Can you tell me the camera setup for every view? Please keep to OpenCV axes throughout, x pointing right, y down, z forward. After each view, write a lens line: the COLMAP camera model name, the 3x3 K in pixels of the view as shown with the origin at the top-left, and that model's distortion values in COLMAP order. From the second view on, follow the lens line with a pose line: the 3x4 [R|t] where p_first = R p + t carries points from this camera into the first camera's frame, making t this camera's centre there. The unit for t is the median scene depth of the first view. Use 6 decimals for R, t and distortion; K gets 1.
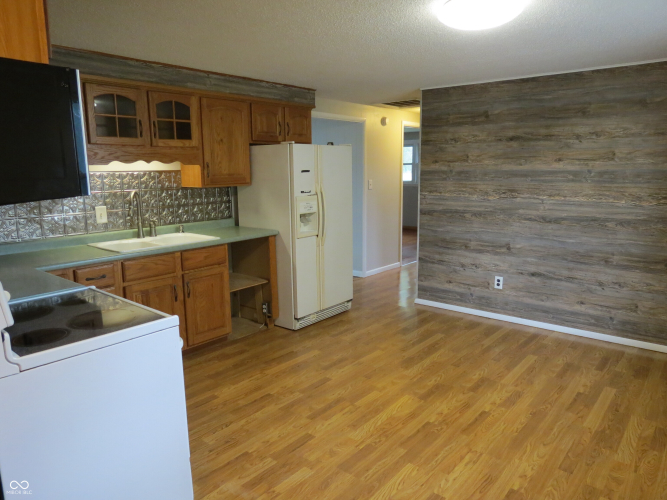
lens RADIAL K [[471.2, 0, 333.5], [0, 471.2, 250.0], [0, 0, 1]] dist [-0.043370, 0.030699]
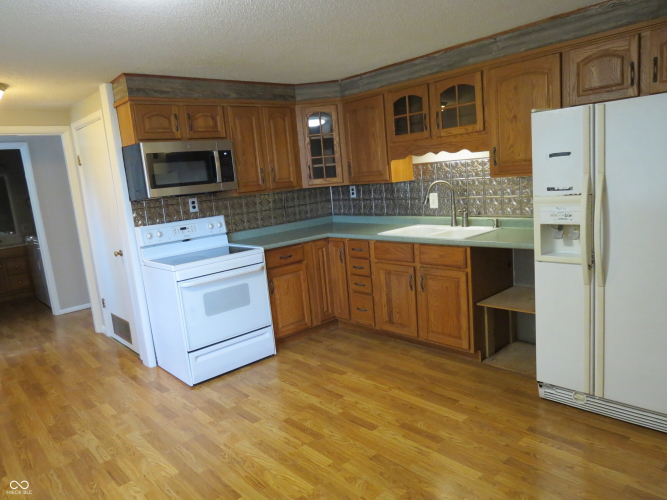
lens RADIAL K [[471.2, 0, 333.5], [0, 471.2, 250.0], [0, 0, 1]] dist [-0.043370, 0.030699]
pose [[-0.133002, 0.183386, -0.974002, 0.670189], [-0.079956, 0.977545, 0.194971, -0.163071], [0.987885, 0.103809, -0.115353, 0.917224]]
